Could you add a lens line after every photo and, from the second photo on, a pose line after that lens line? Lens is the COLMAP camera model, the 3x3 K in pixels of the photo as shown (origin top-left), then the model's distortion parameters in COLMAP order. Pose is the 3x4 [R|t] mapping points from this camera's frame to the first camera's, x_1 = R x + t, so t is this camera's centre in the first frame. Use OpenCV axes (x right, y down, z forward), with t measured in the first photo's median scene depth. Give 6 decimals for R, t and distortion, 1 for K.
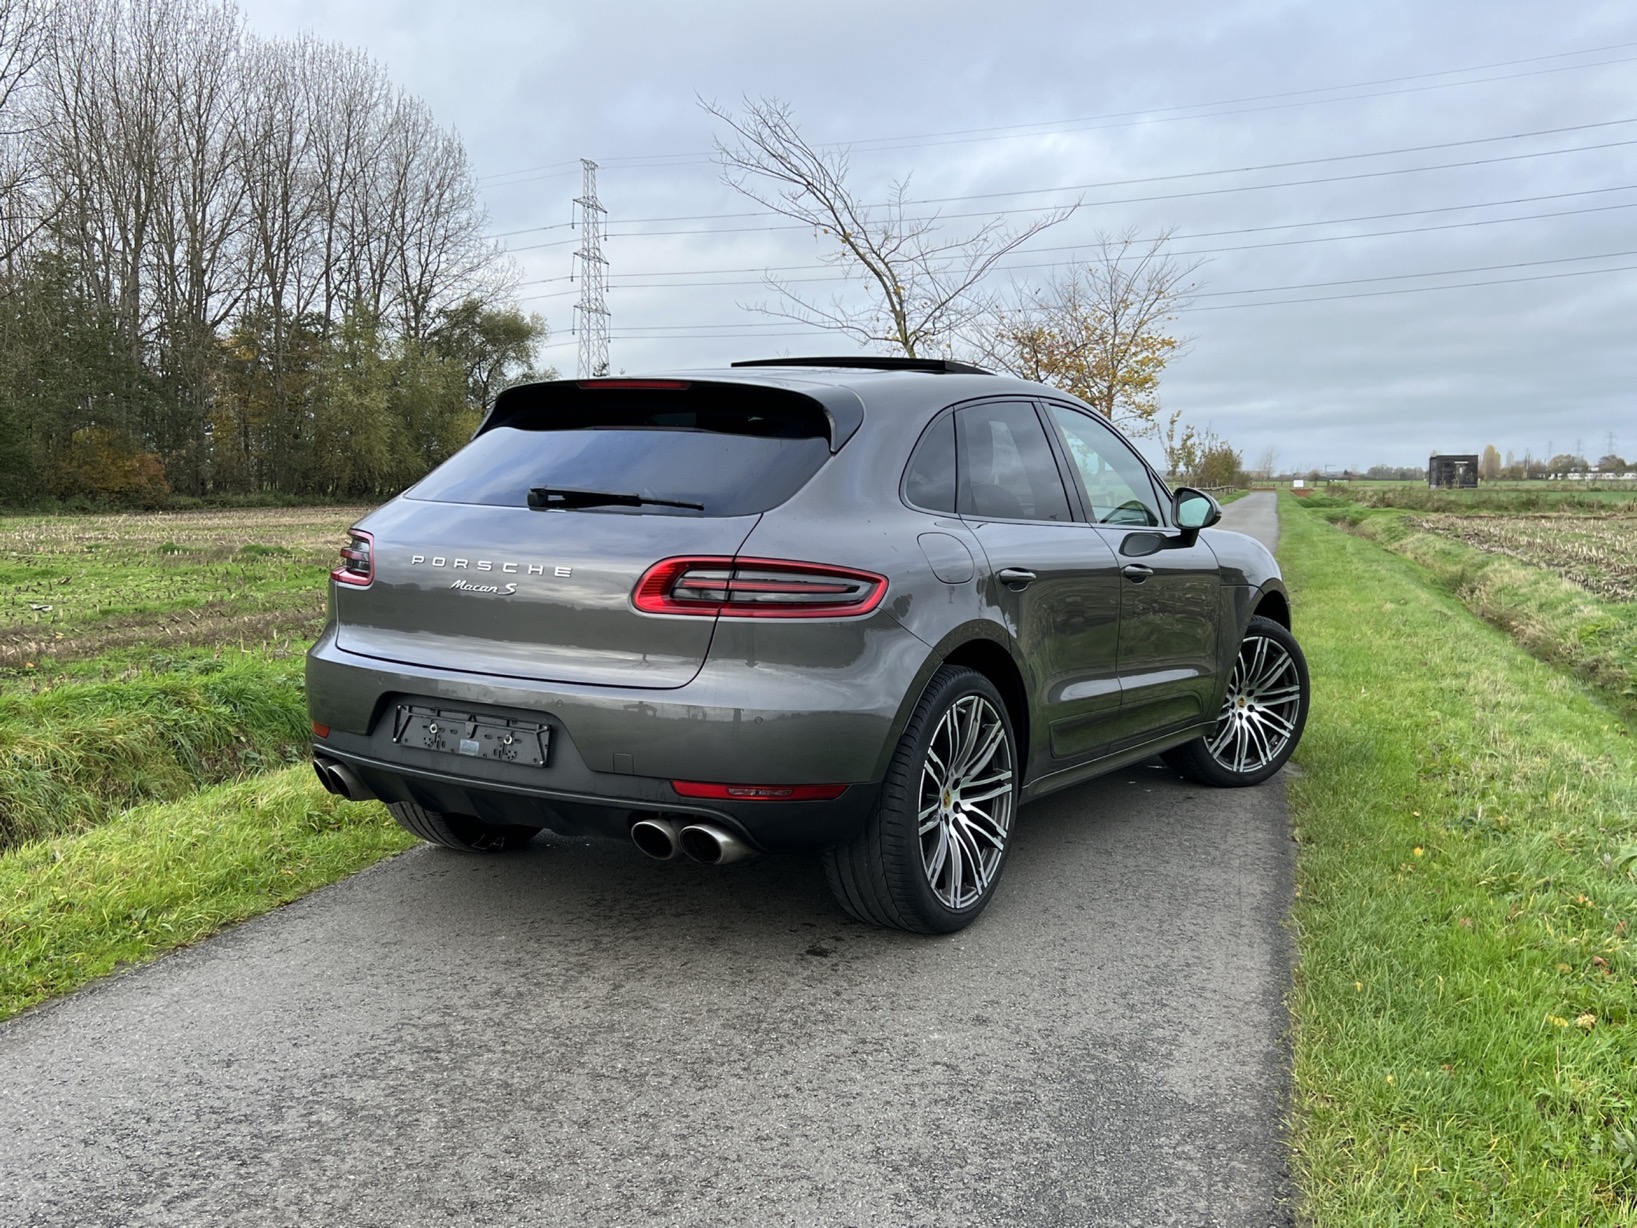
lens RADIAL K [[1594.2, 0, 818.5], [0, 1594.2, 614.0], [0, 0, 1]] dist [0.201712, -0.360577]
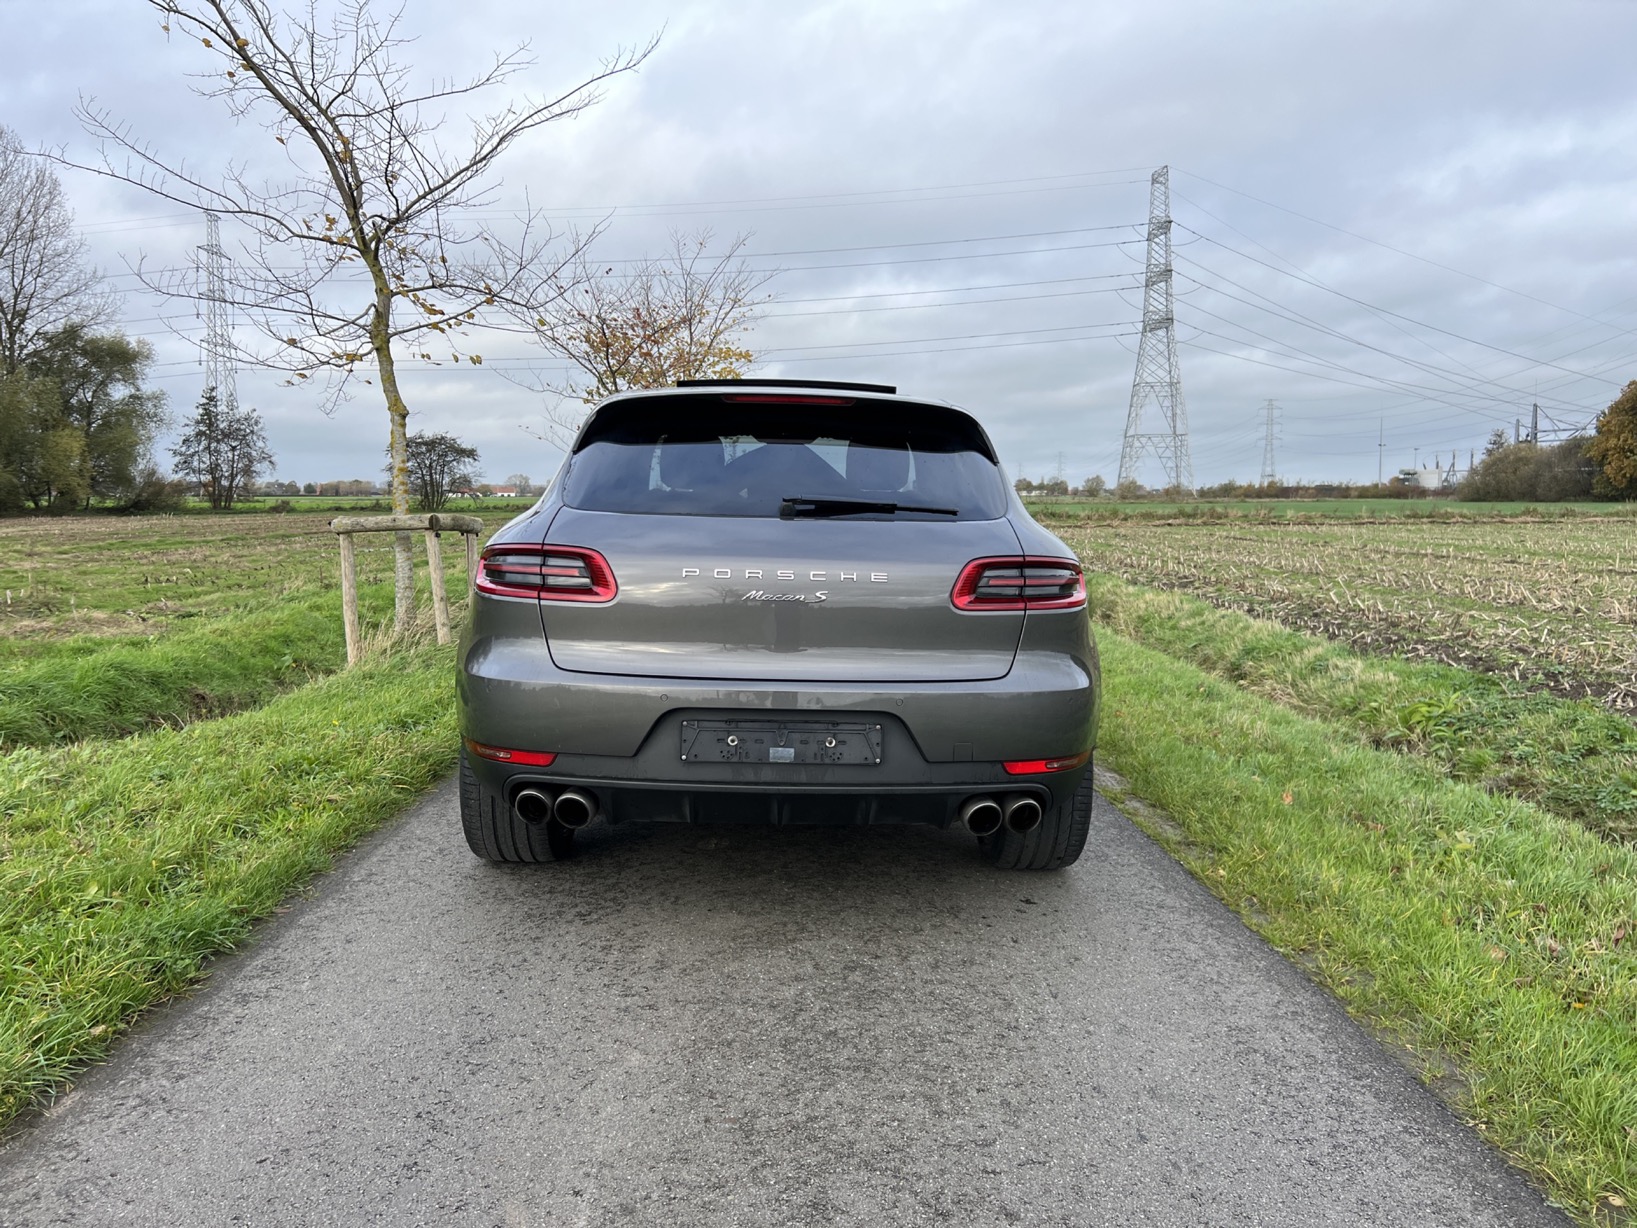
lens RADIAL K [[1237.4, 0, 811.9], [0, 1237.4, 606.0], [0, 0, 1]] dist [0.122180, -0.197720]
pose [[0.959205, -0.027209, 0.281398, 0.224239], [0.025571, 0.999628, 0.009493, -0.121771], [-0.281552, -0.001910, 0.959544, 1.515952]]
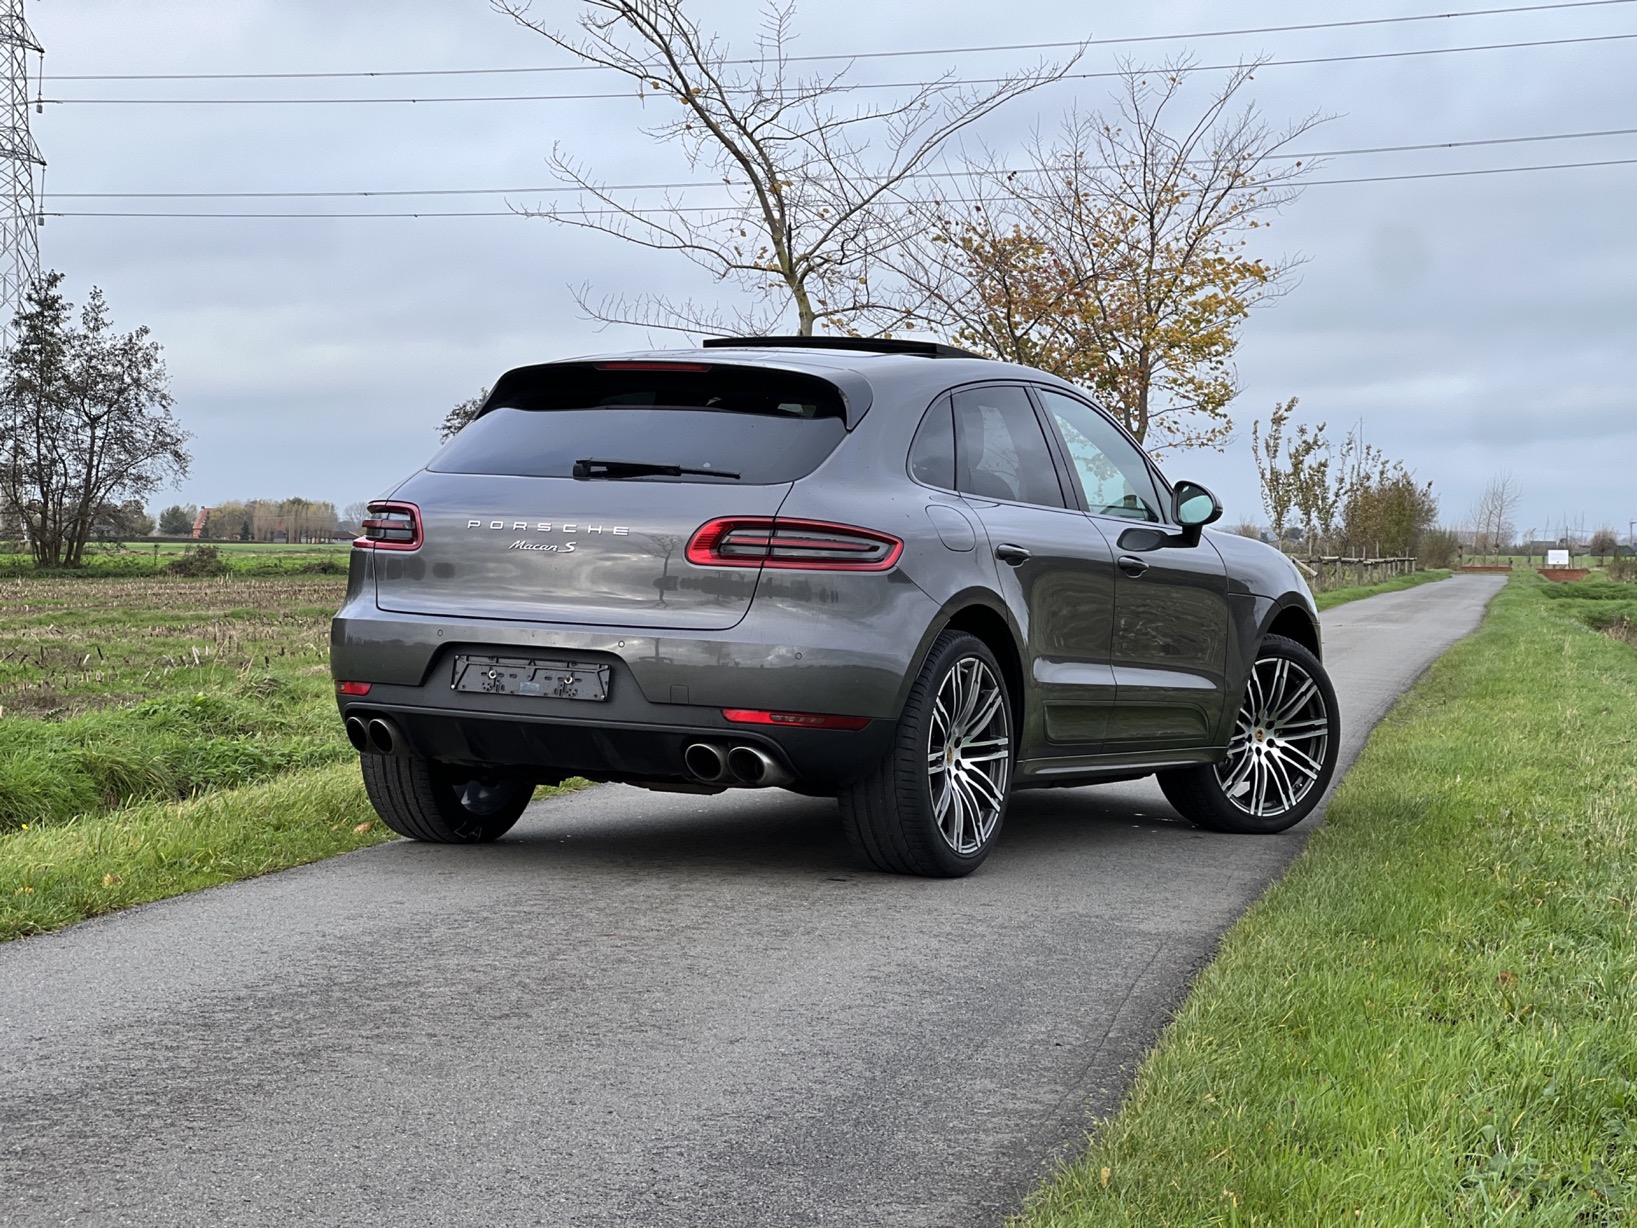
lens RADIAL K [[3661.8, 0, 772.8], [0, 3661.8, 608.4], [0, 0, 1]] dist [0.031455, 3.216601]
pose [[0.997222, 0.009827, 0.073834, -0.144238], [-0.004978, 0.997835, -0.065582, 0.117703], [-0.074319, 0.065032, 0.995112, -0.943770]]
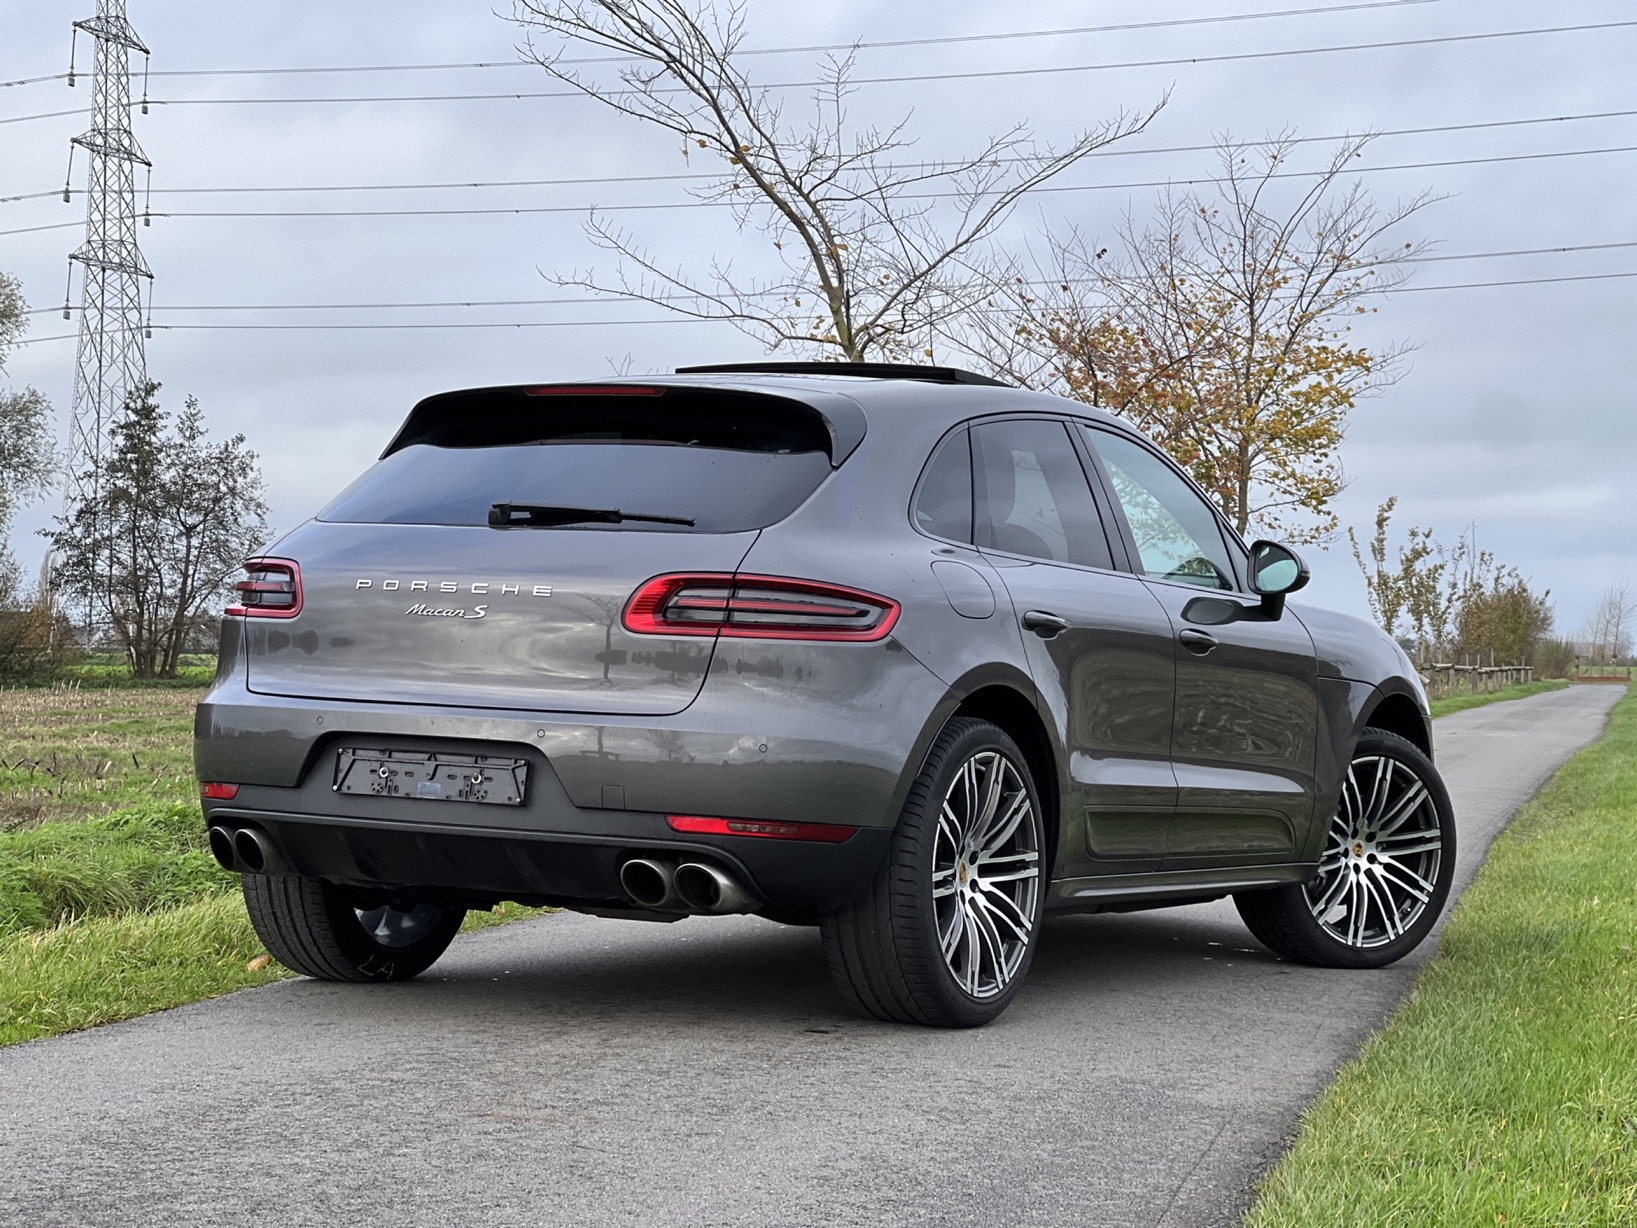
lens RADIAL K [[3661.8, 0, 772.8], [0, 3661.8, 608.4], [0, 0, 1]] dist [0.031455, 3.216601]
pose [[0.998975, 0.010549, 0.044018, -0.071416], [-0.006292, 0.995385, -0.095755, 0.106909], [-0.044825, 0.095380, 0.994431, -0.627343]]
